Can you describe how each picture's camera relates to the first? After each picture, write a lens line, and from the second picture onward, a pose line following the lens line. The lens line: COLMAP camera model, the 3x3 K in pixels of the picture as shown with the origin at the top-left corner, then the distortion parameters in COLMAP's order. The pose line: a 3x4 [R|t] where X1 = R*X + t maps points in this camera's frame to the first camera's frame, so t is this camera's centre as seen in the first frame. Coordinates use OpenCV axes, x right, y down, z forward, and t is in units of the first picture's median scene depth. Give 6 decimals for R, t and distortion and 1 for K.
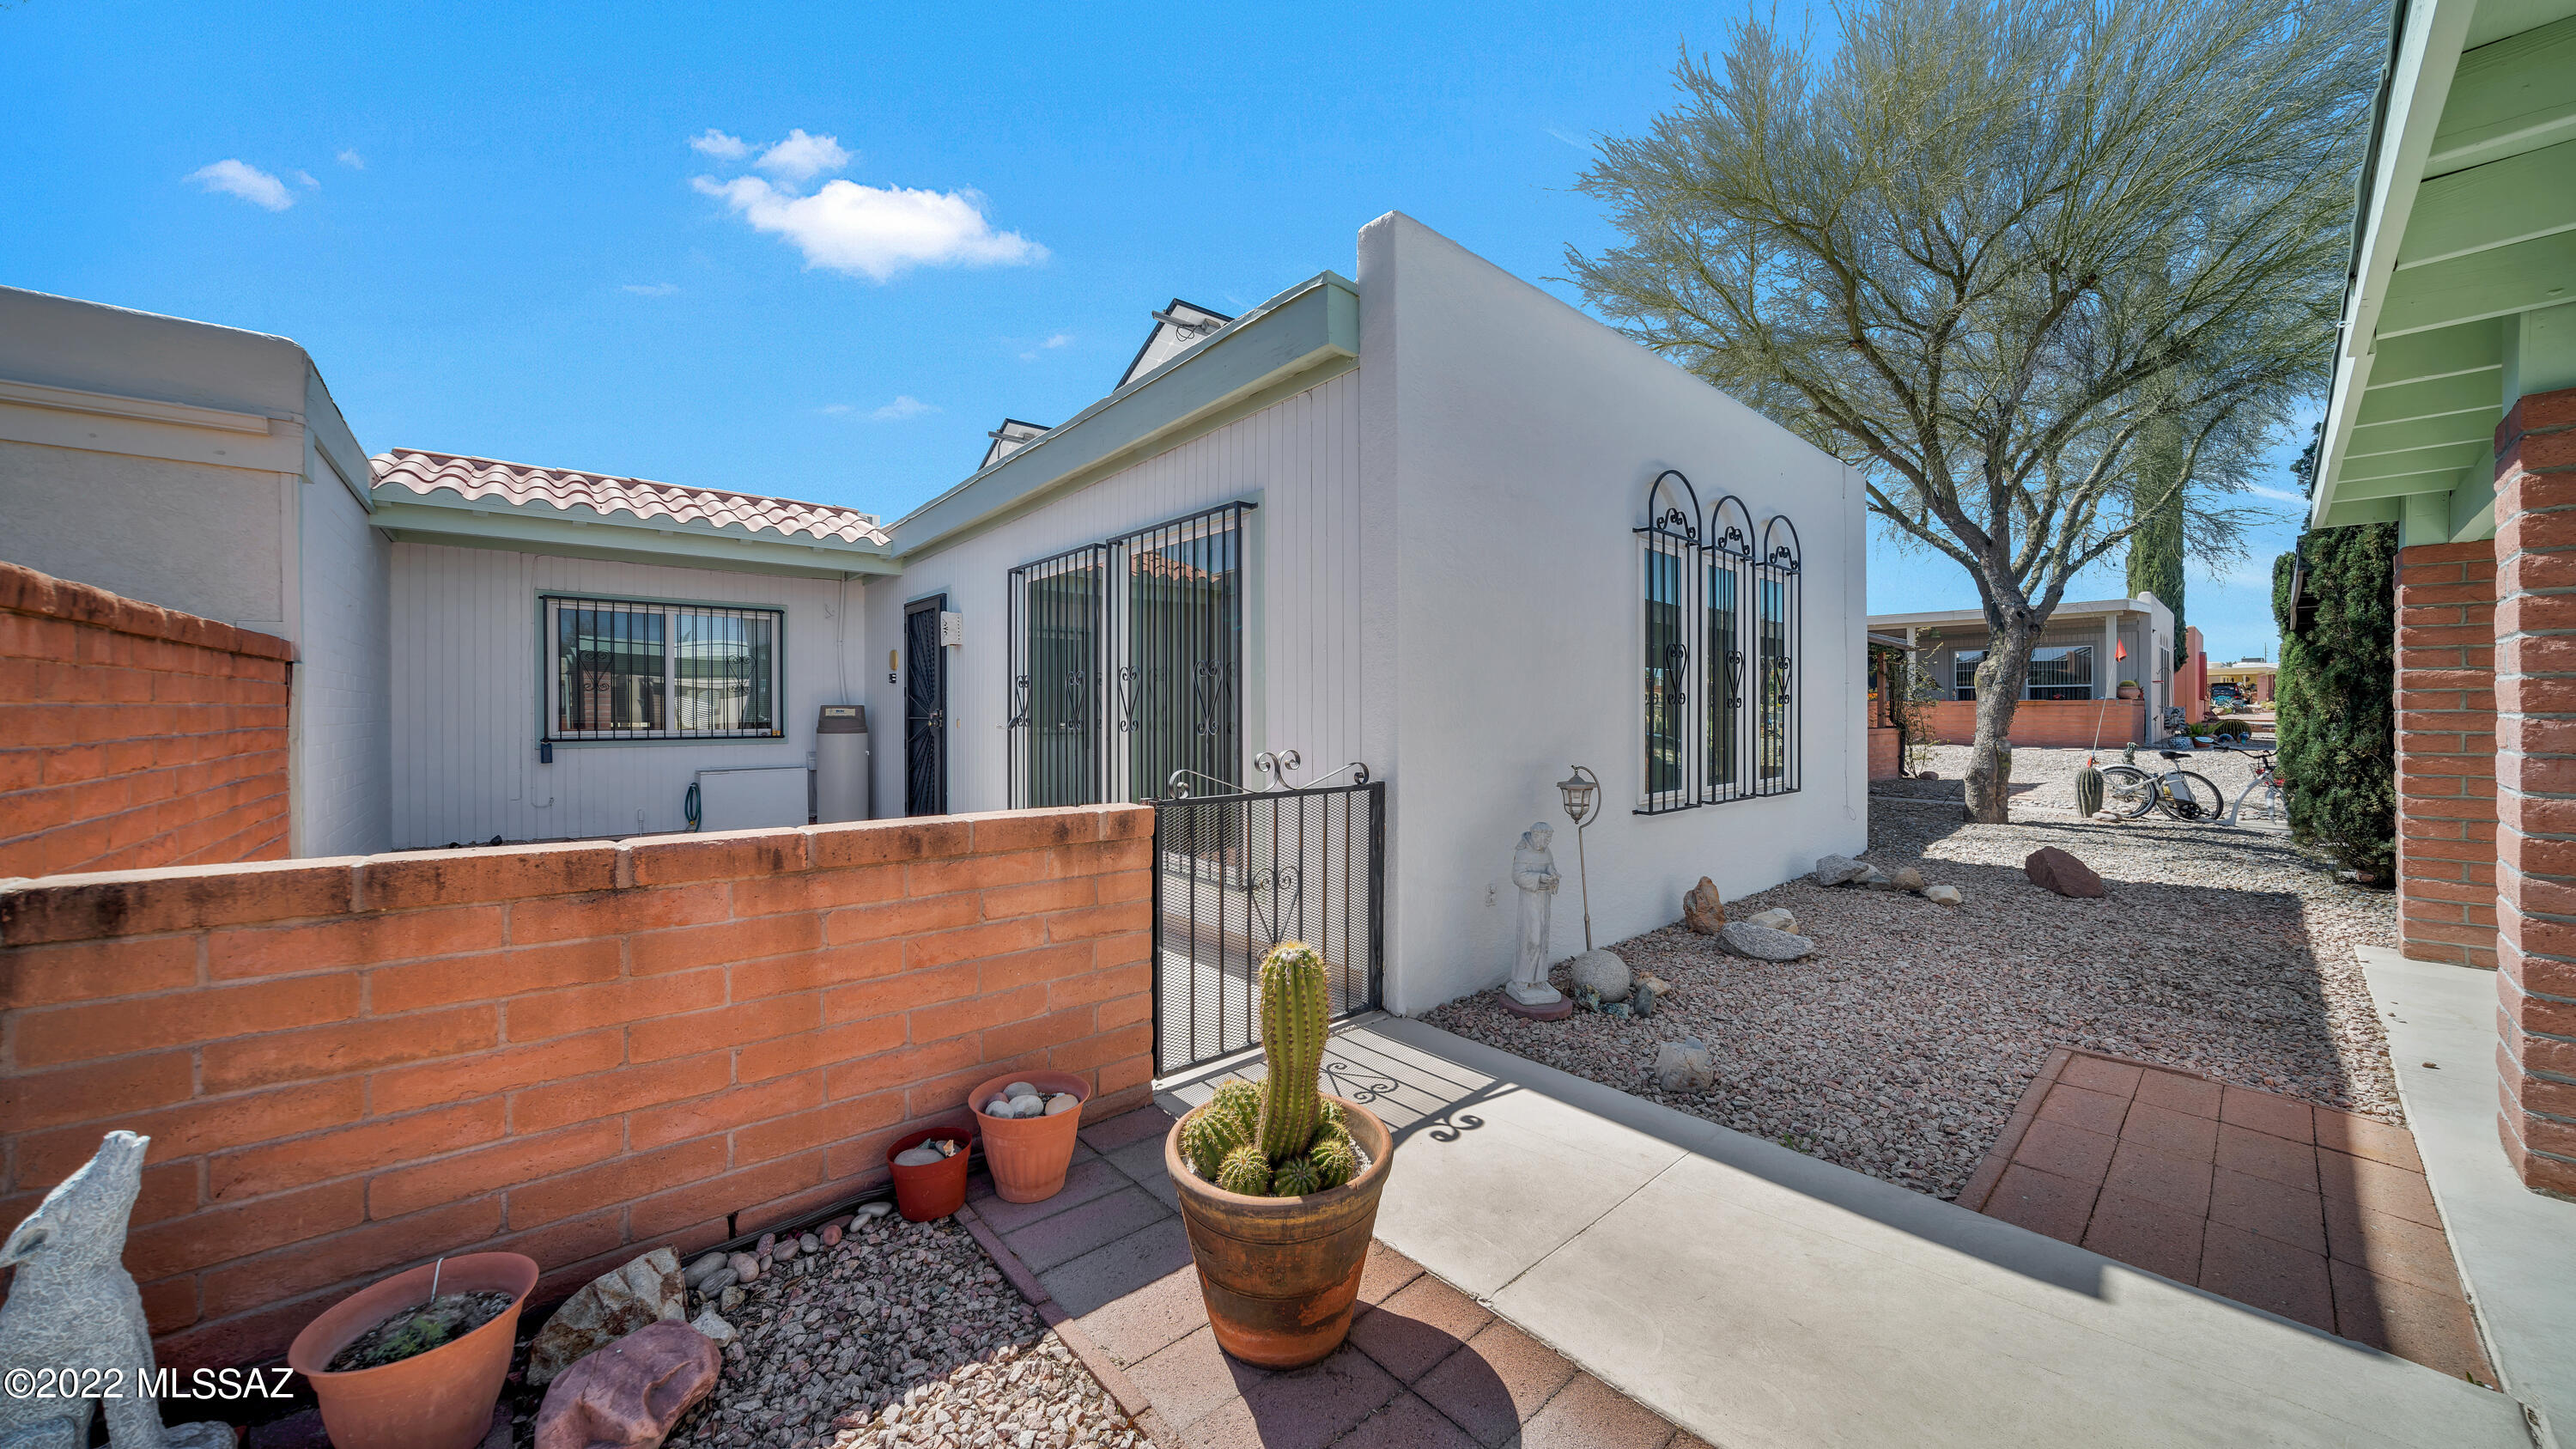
lens RADIAL K [[883.0, 0, 1289.5], [0, 883.0, 711.2], [0, 0, 1]] dist [-0.022051, 0.000230]
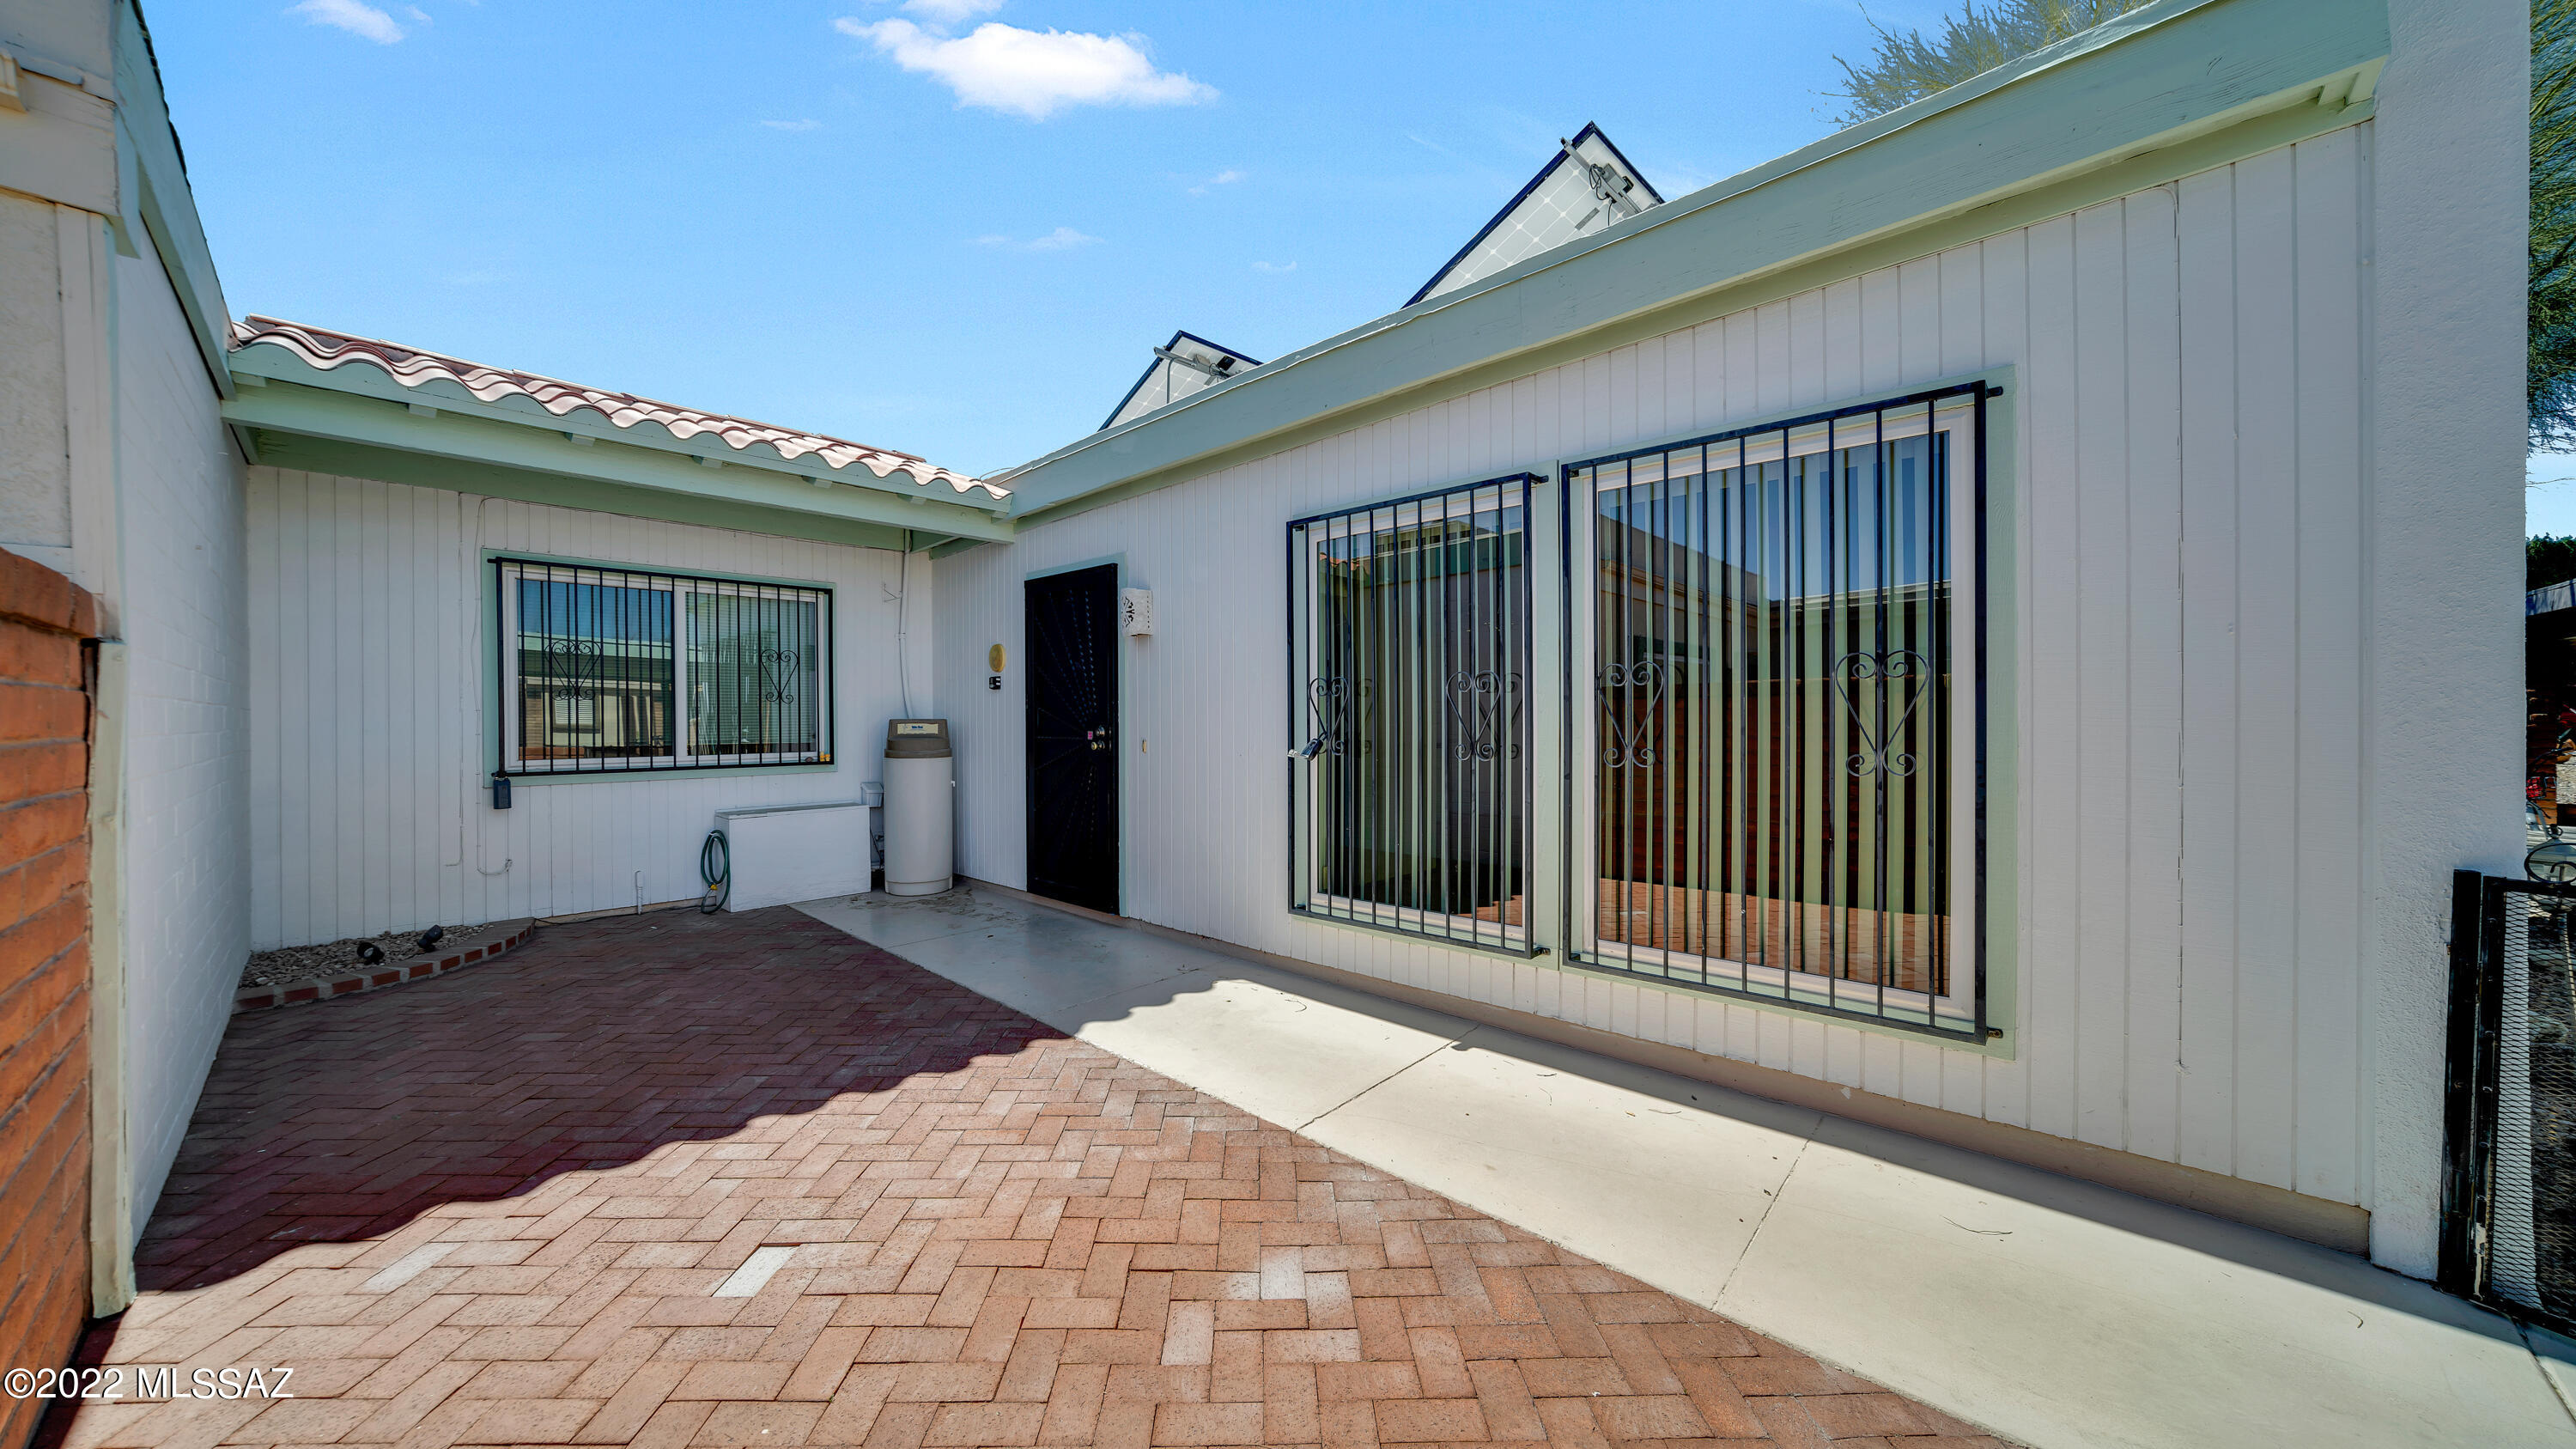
lens RADIAL K [[888.4, 0, 1292.0], [0, 888.4, 716.4], [0, 0, 1]] dist [-0.023055, 0.006436]
pose [[0.993831, -0.003194, 0.110863, -0.331879], [0.003224, 0.999995, -0.000093, -0.009206], [-0.110862, 0.000450, 0.993836, 0.267924]]
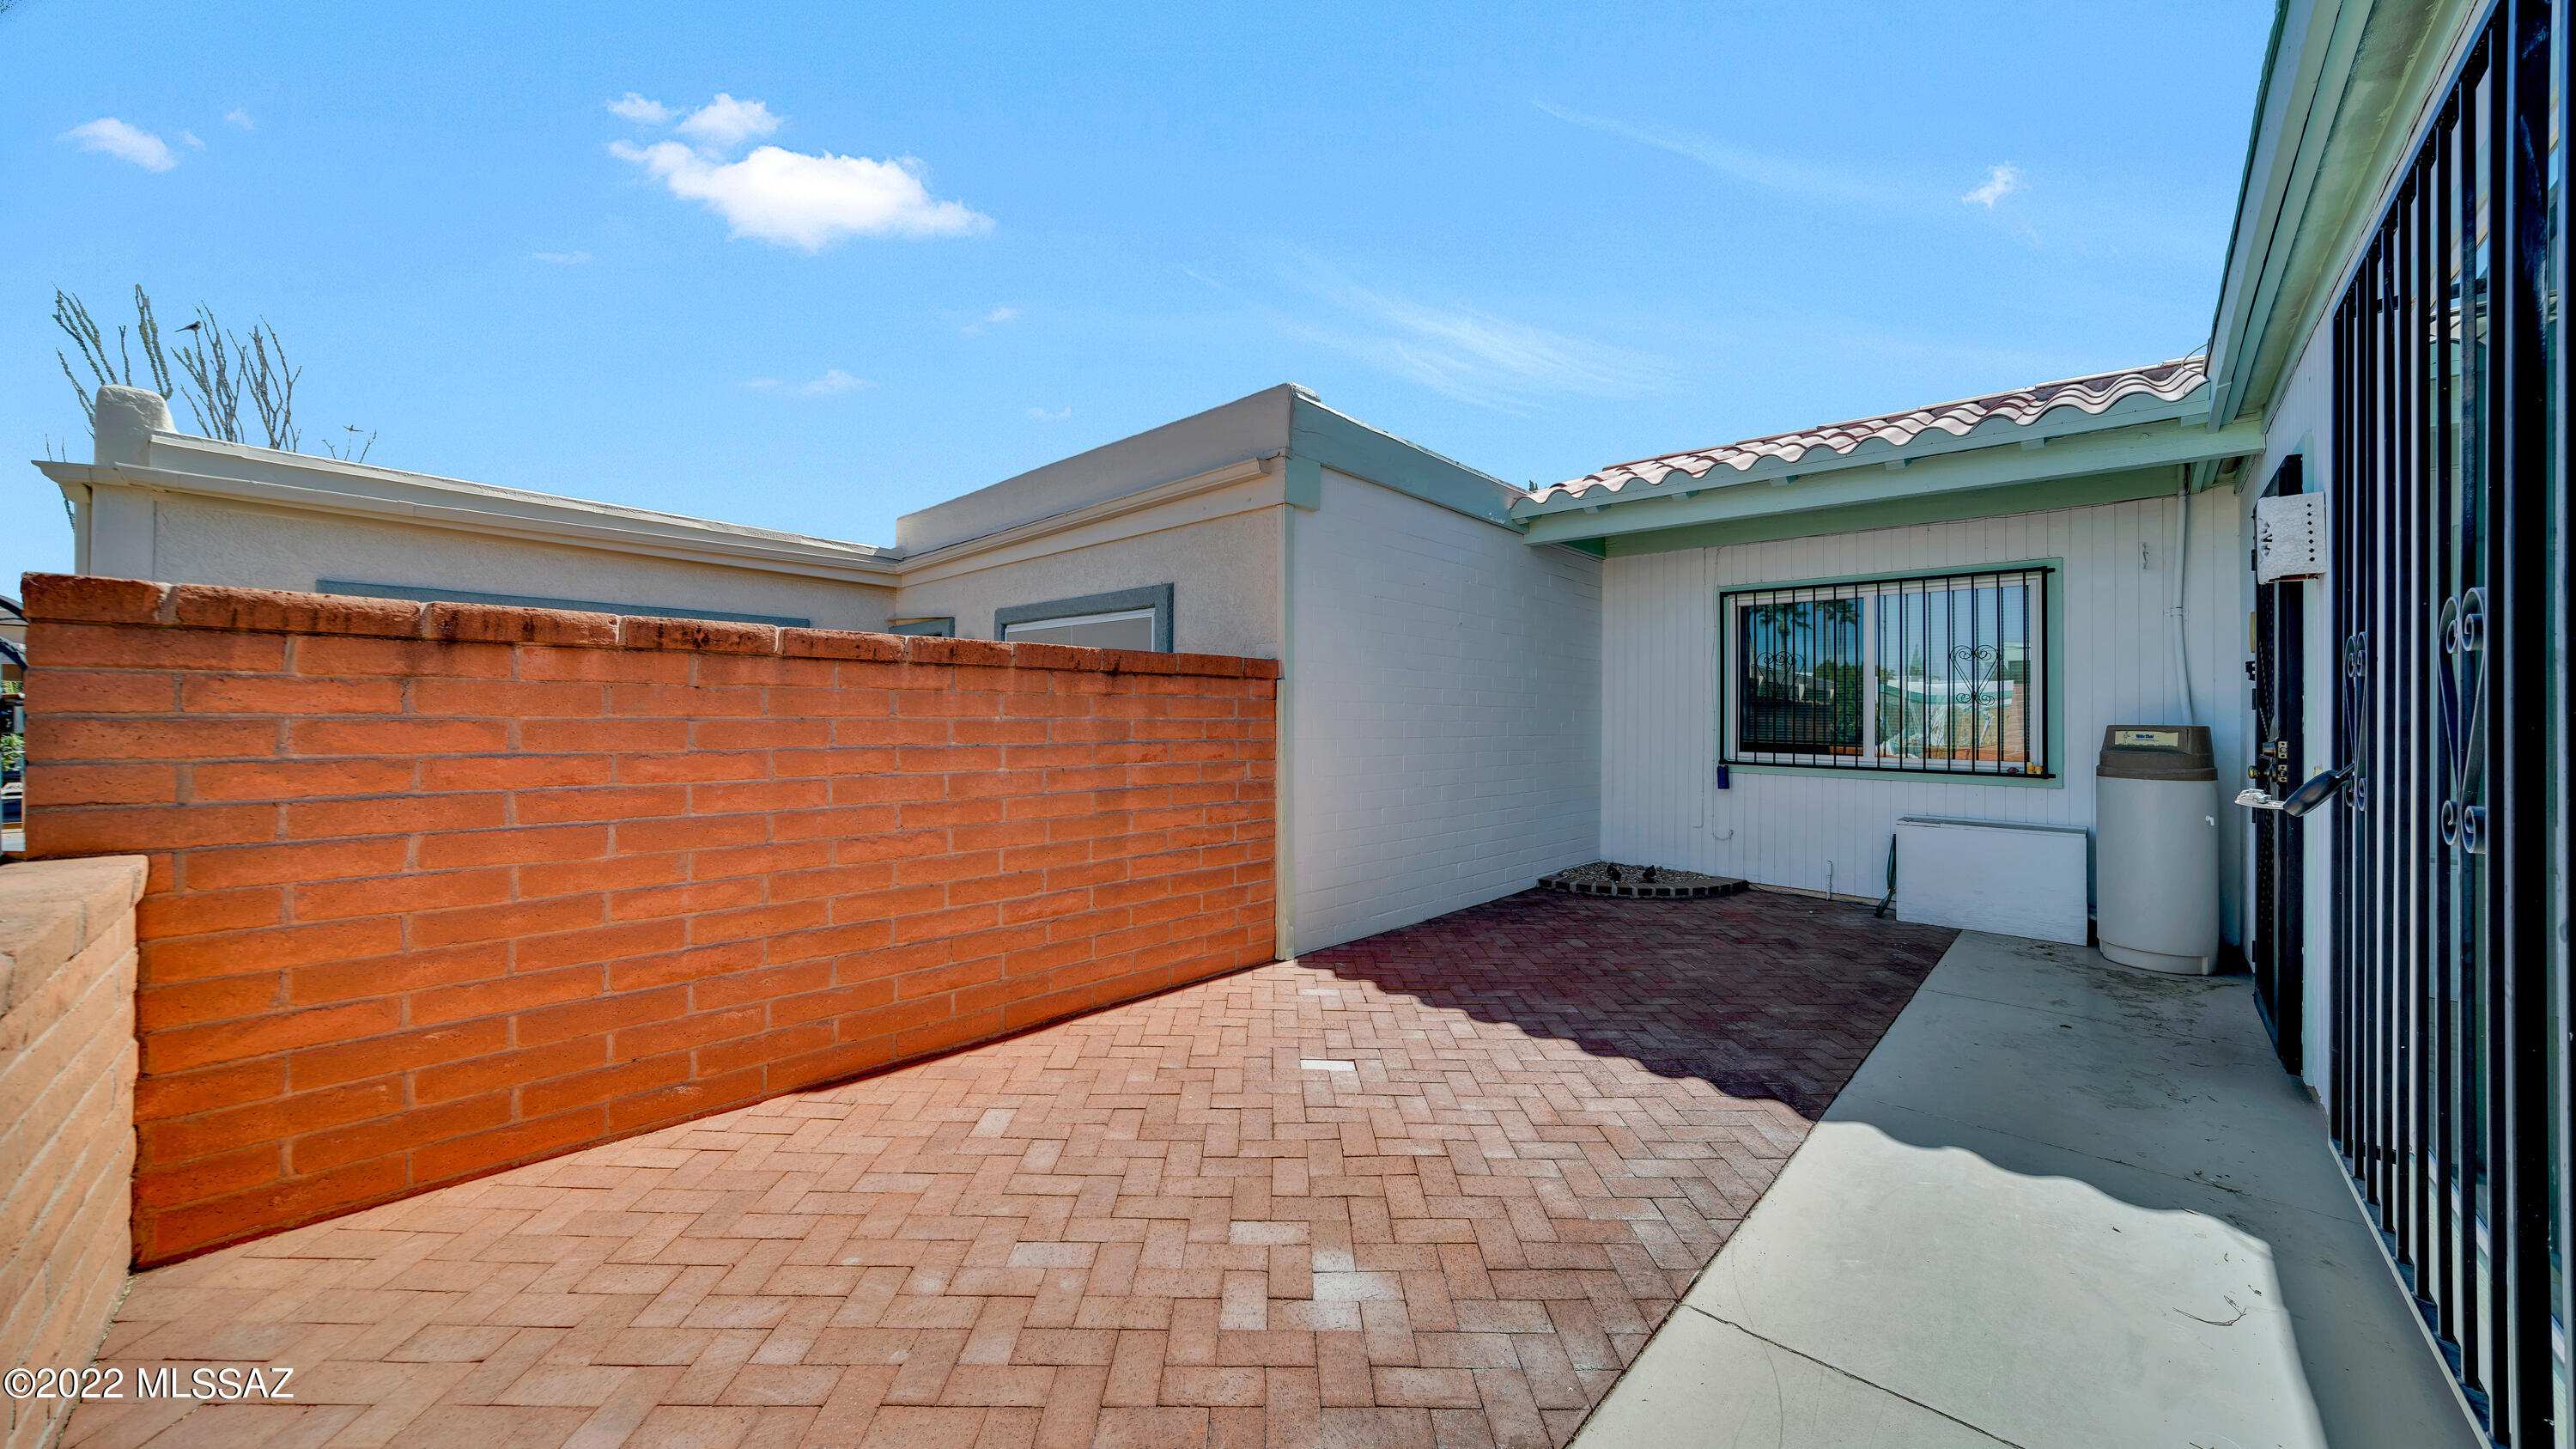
lens RADIAL K [[886.4, 0, 1277.0], [0, 886.4, 703.0], [0, 0, 1]] dist [-0.023879, 0.000043]
pose [[0.083980, -0.012153, -0.996393, -0.031761], [-0.012822, 0.999830, -0.013275, -0.007393], [0.996385, 0.013891, 0.083810, 0.500762]]
